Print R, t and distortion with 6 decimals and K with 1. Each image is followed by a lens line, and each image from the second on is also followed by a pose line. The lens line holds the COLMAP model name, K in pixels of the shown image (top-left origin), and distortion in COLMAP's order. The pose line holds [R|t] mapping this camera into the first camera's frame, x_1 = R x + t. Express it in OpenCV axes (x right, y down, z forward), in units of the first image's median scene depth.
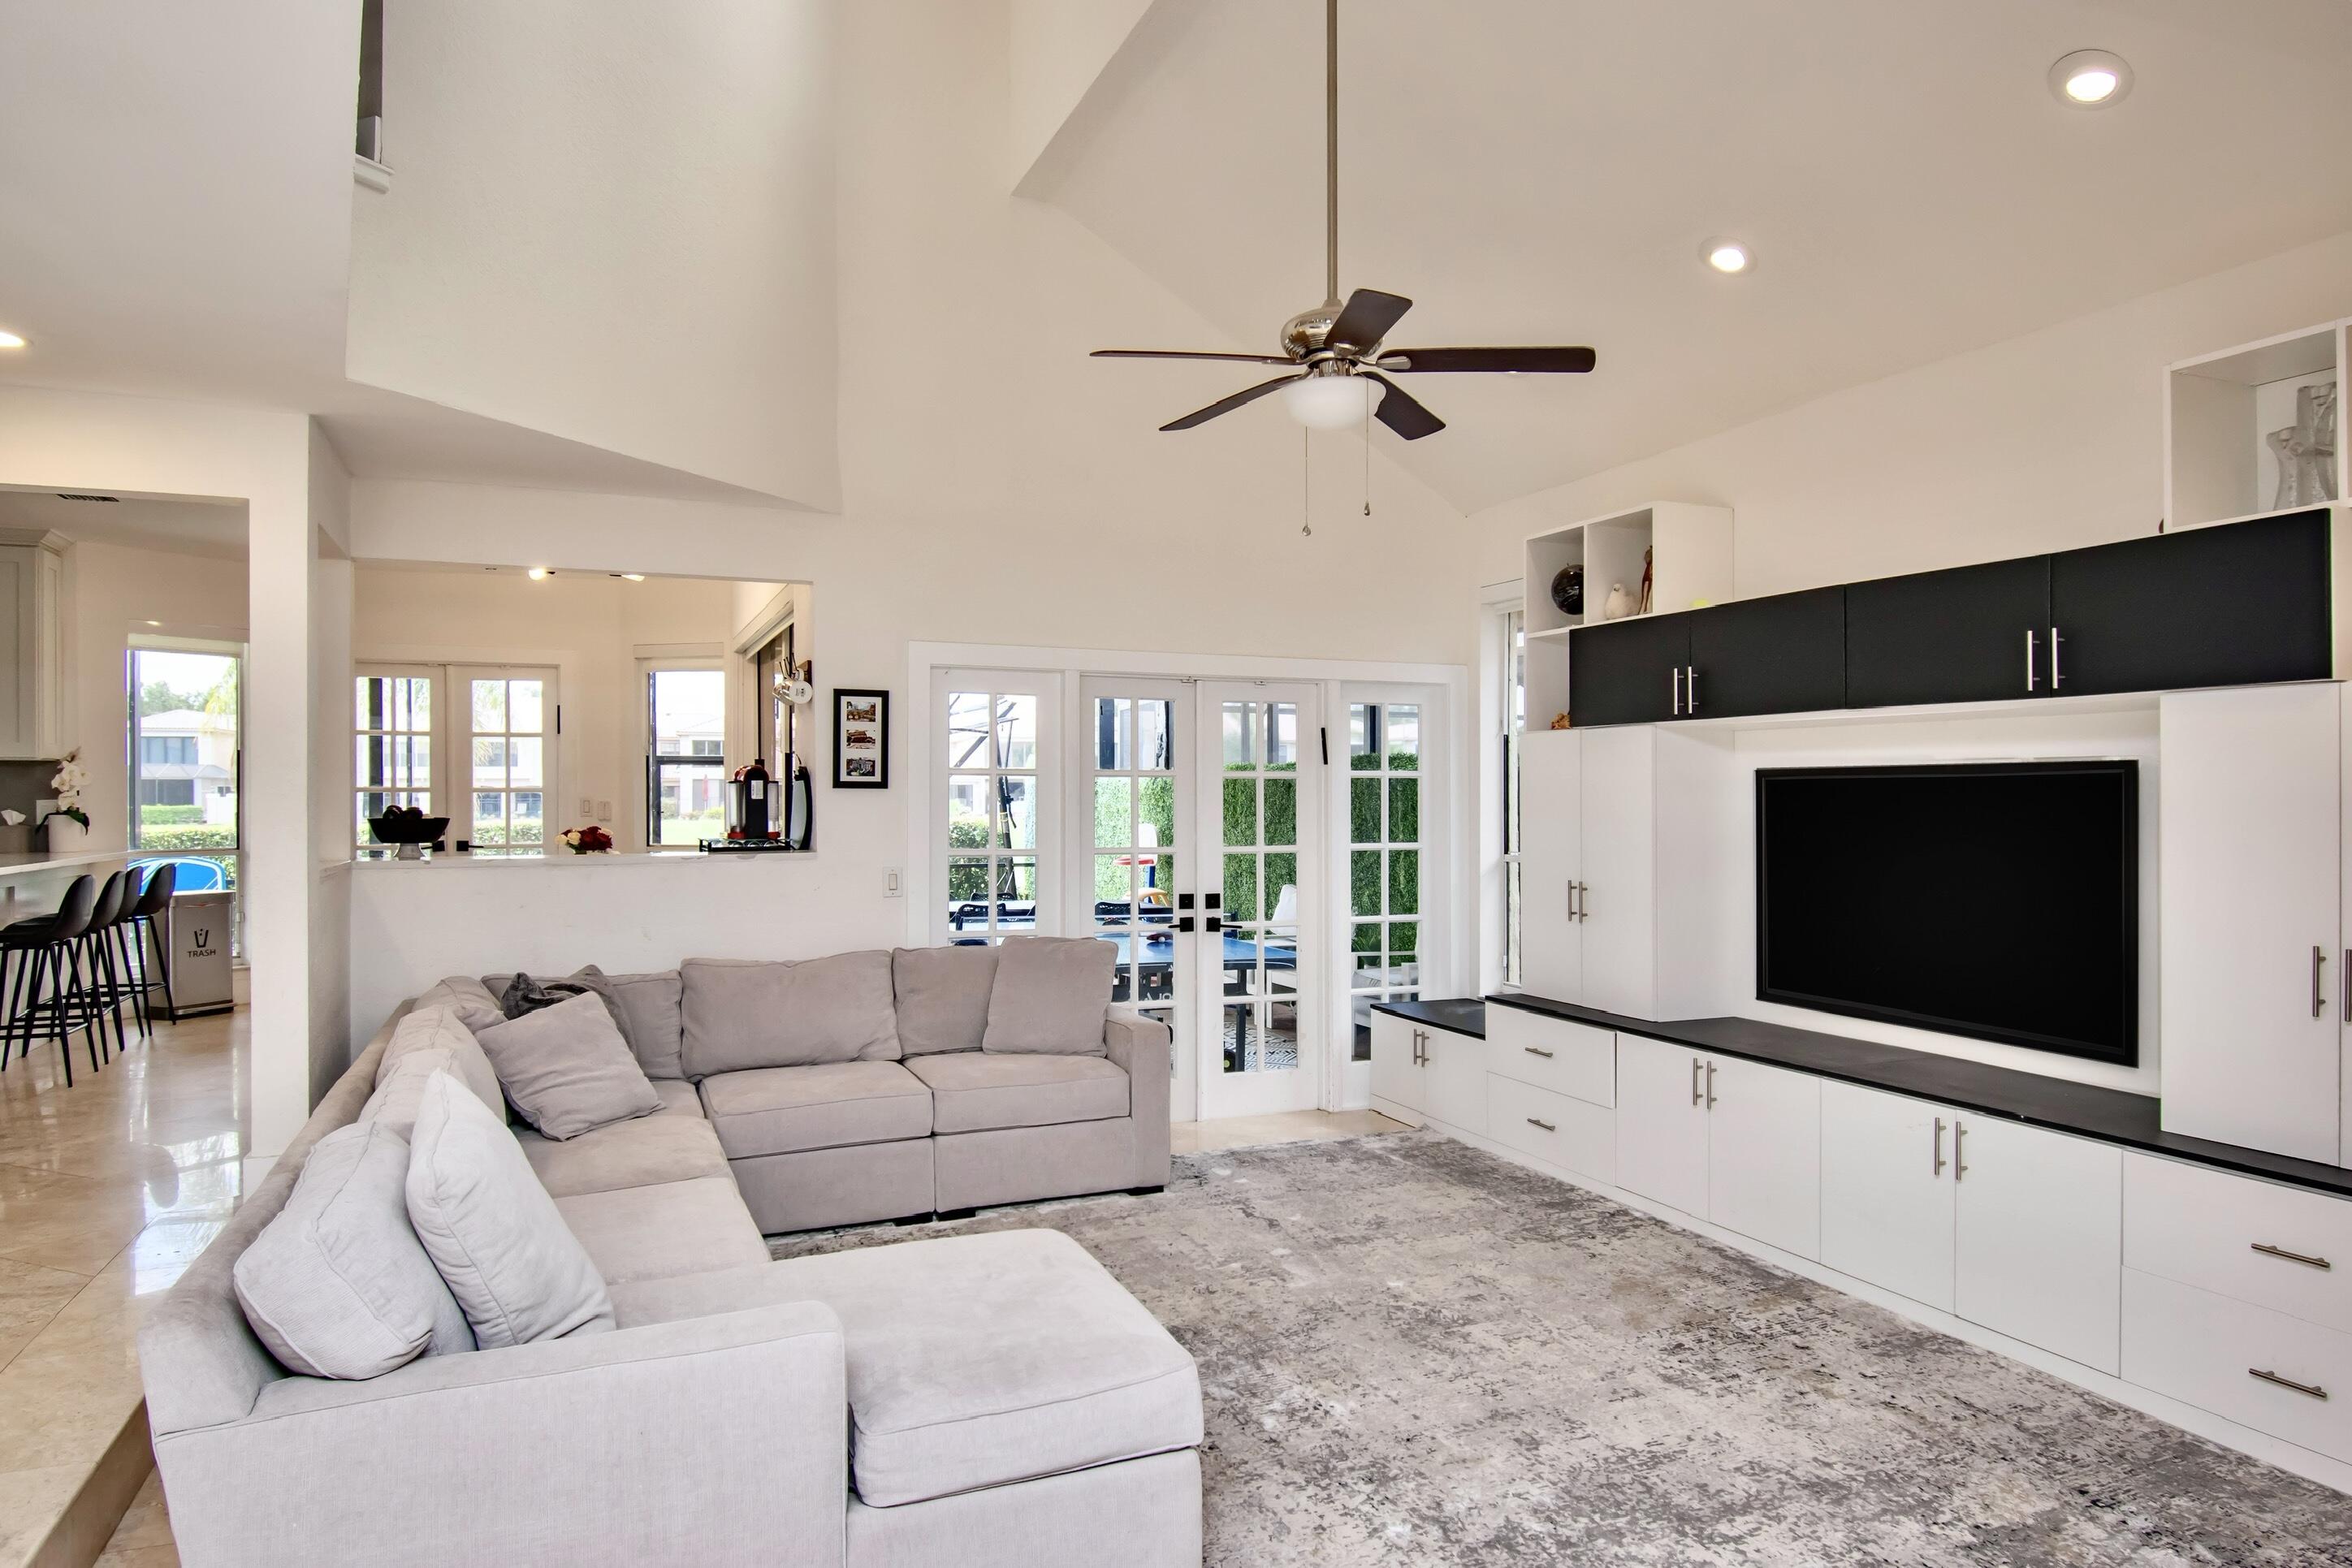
lens RADIAL K [[1463.0, 0, 1176.0], [0, 1463.0, 784.0], [0, 0, 1]] dist [-0.001663, -0.001029]
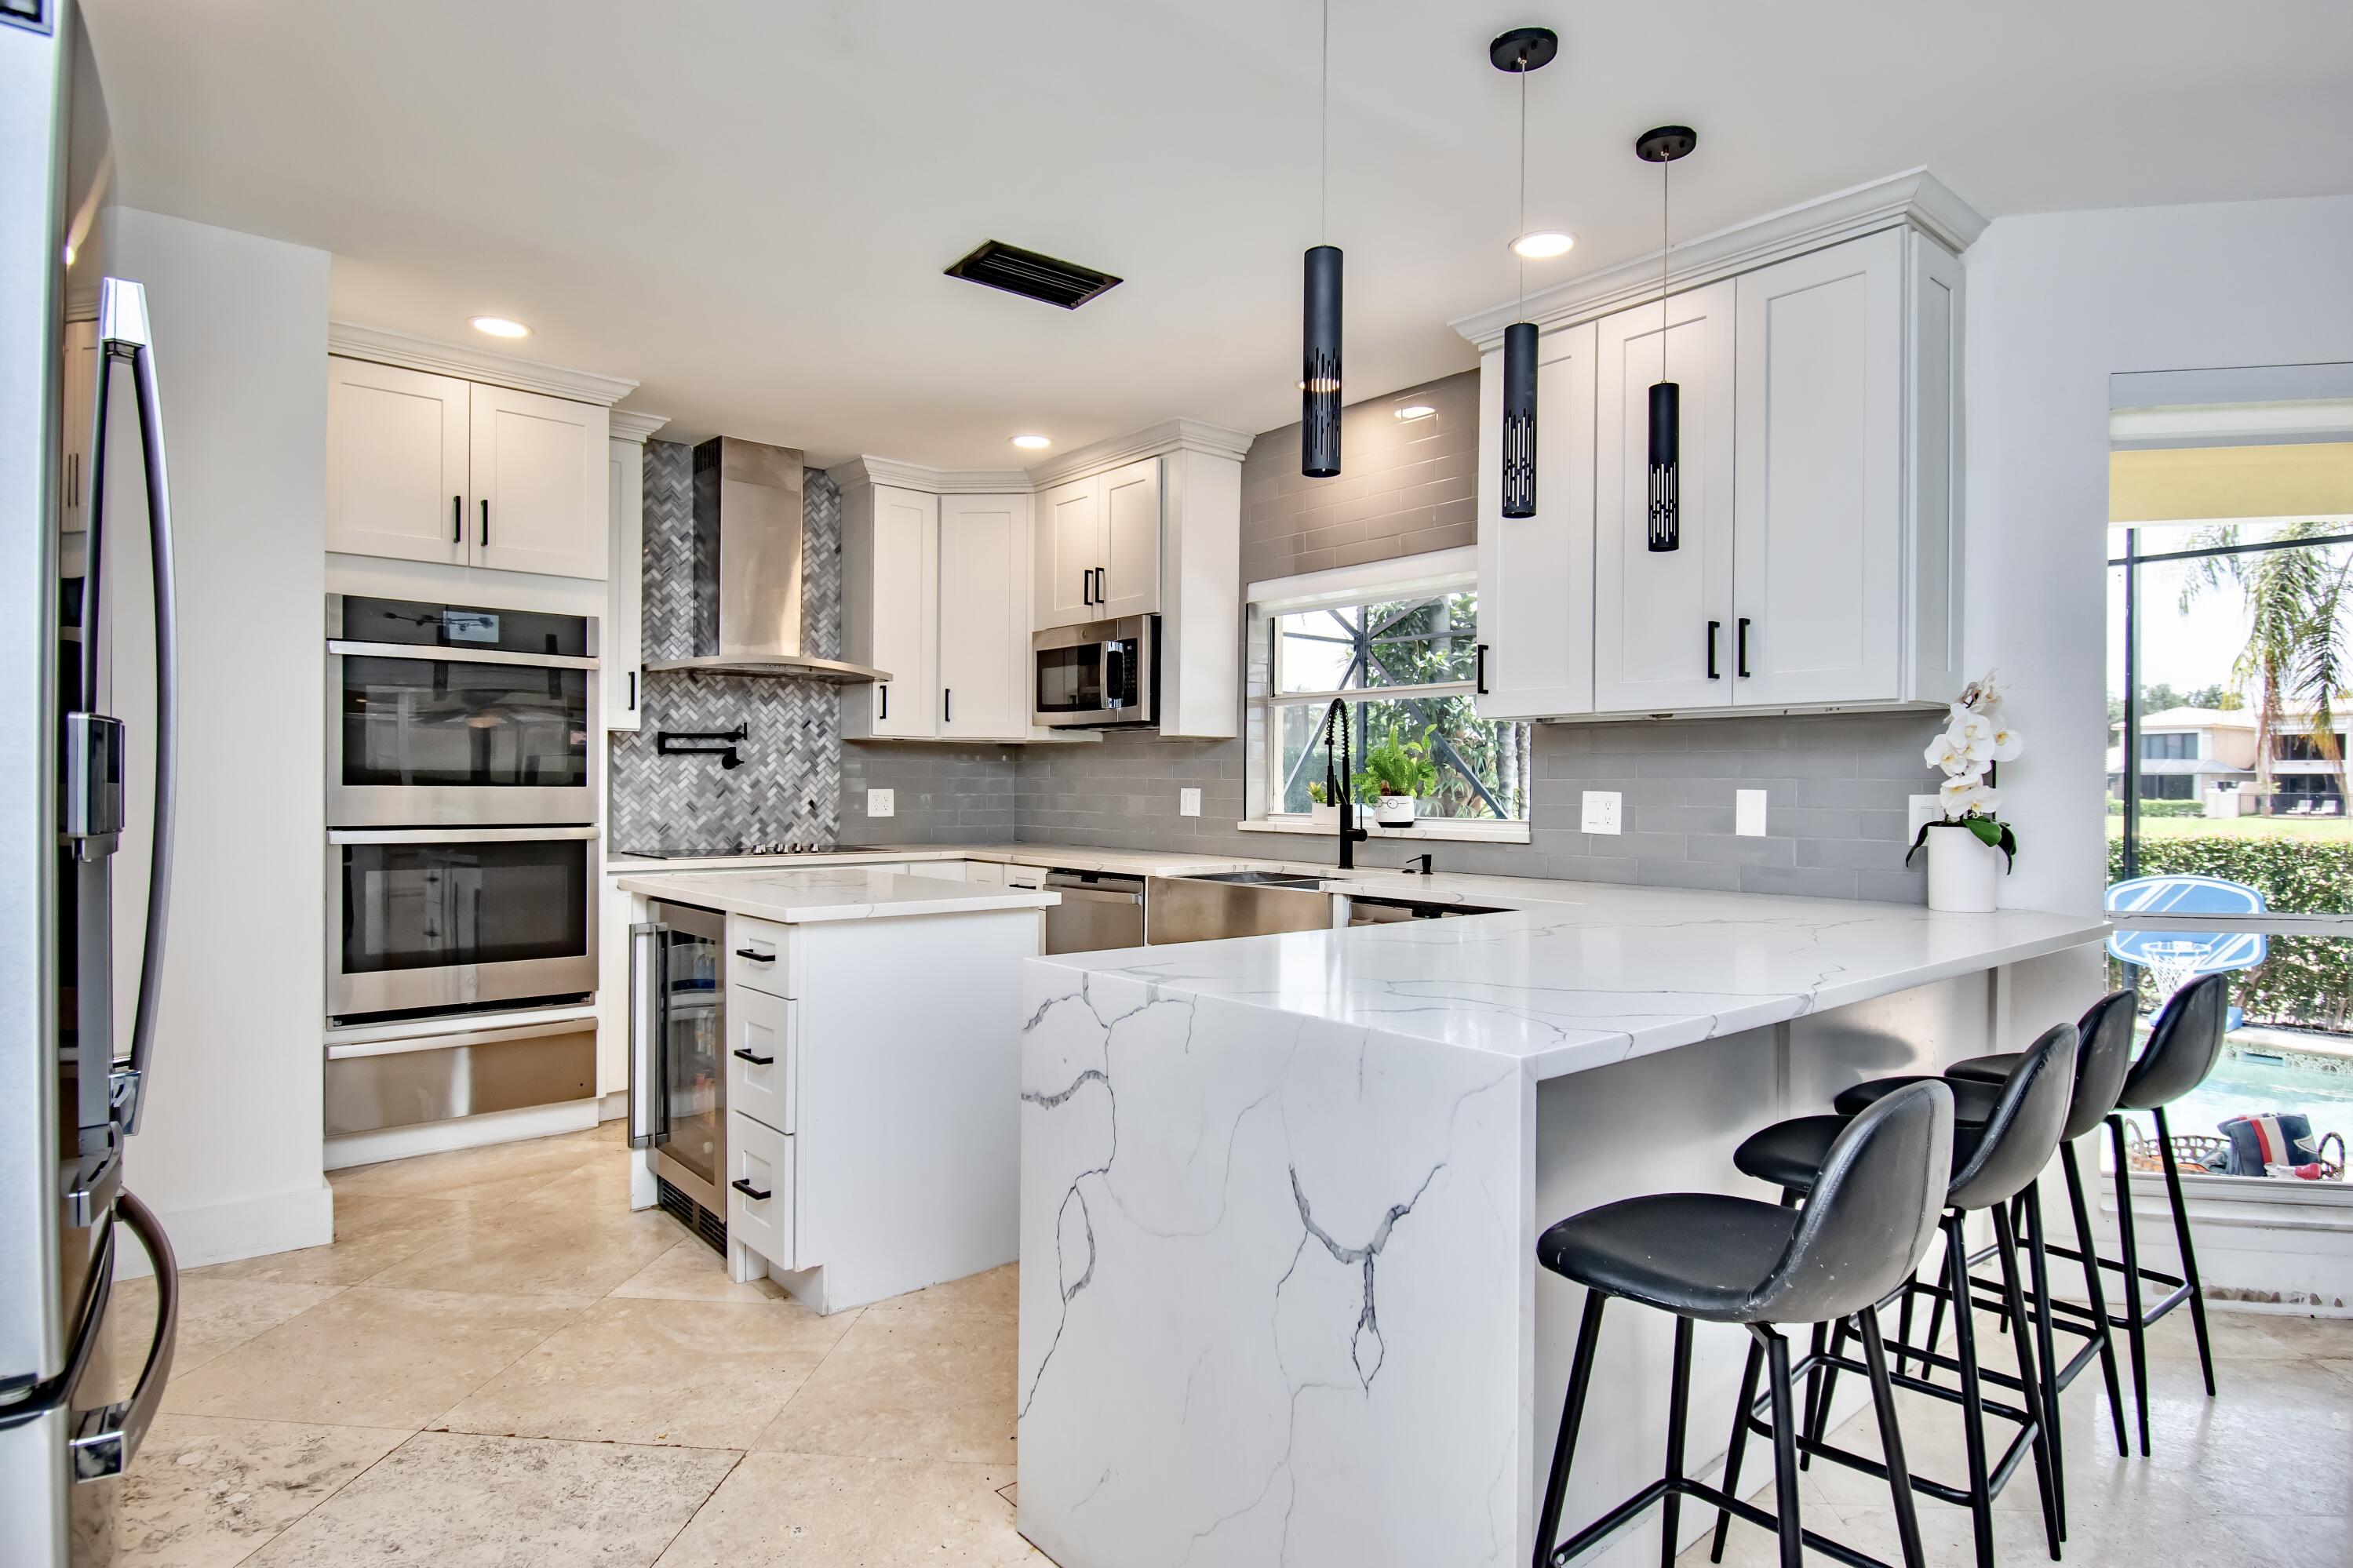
lens RADIAL K [[1271.1, 0, 1176.5], [0, 1271.1, 784.0], [0, 0, 1]] dist [0.004797, 0.000591]
pose [[0.302131, 0.010469, -0.953209, -0.107500], [-0.006898, 0.999938, 0.008796, 0.001357], [0.953242, 0.003918, 0.302184, 0.152241]]
